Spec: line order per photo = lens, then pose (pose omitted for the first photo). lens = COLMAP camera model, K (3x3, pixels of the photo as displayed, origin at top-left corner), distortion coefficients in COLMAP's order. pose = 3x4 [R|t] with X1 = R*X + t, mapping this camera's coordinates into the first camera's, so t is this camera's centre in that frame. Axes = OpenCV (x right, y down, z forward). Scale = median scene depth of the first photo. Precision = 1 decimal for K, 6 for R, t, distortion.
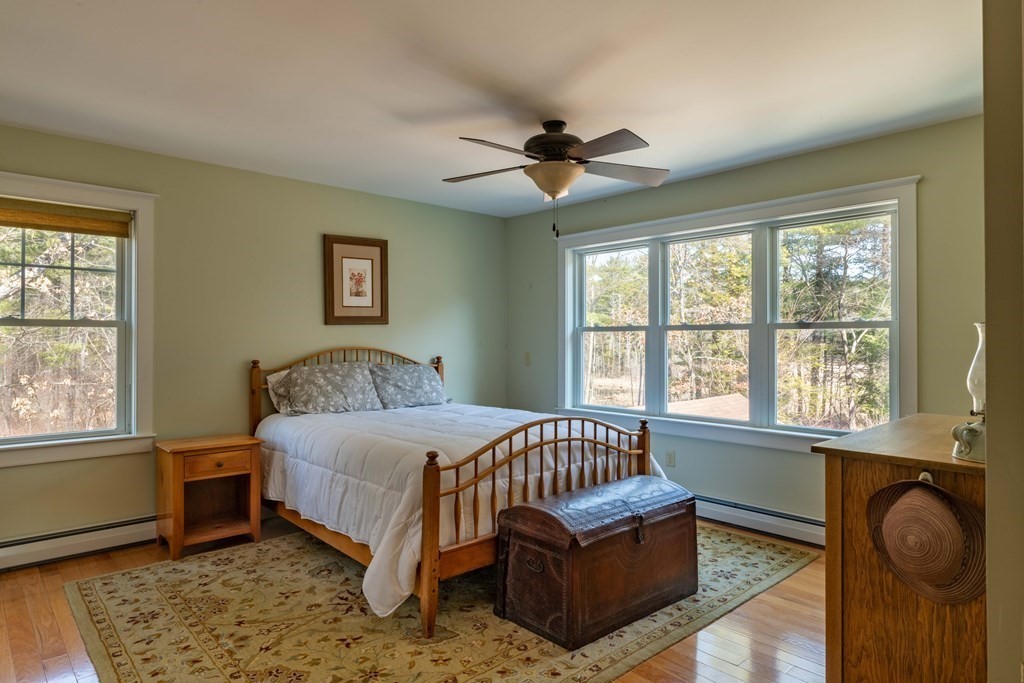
lens RADIAL K [[610.0, 0, 512.0], [0, 610.0, 341.5], [0, 0, 1]] dist [0.001162, 0.000936]
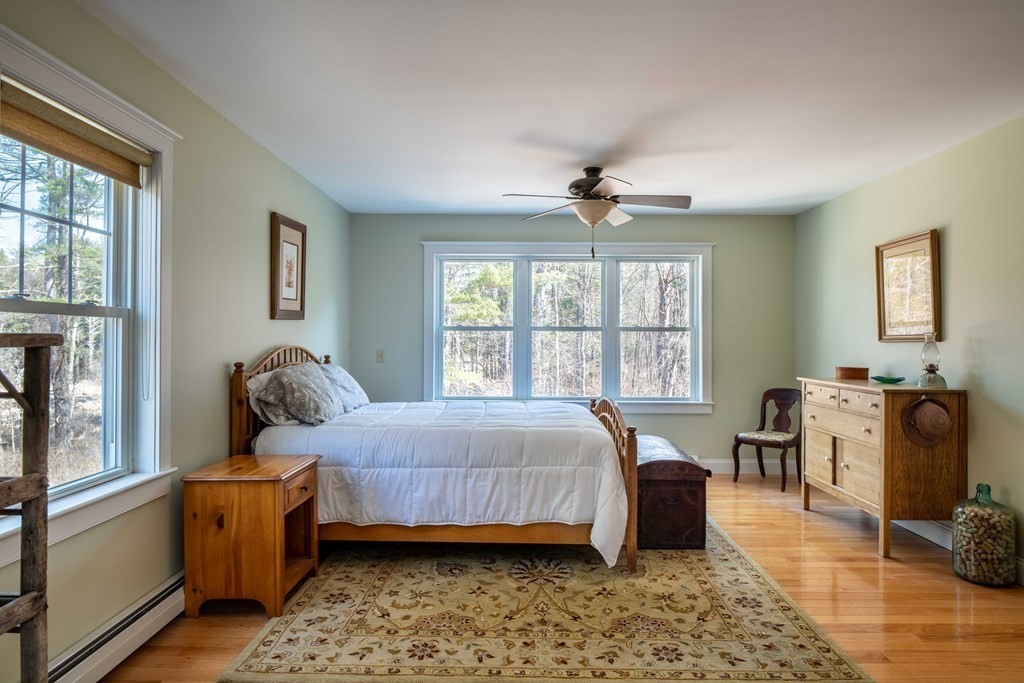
lens RADIAL K [[612.6, 0, 512.0], [0, 612.6, 341.5], [0, 0, 1]] dist [-0.005117, -0.000748]
pose [[0.675013, -0.000987, 0.737805, -0.912192], [-0.002261, 0.999992, 0.003406, -0.000098], [-0.737802, -0.003967, 0.675005, 0.239623]]
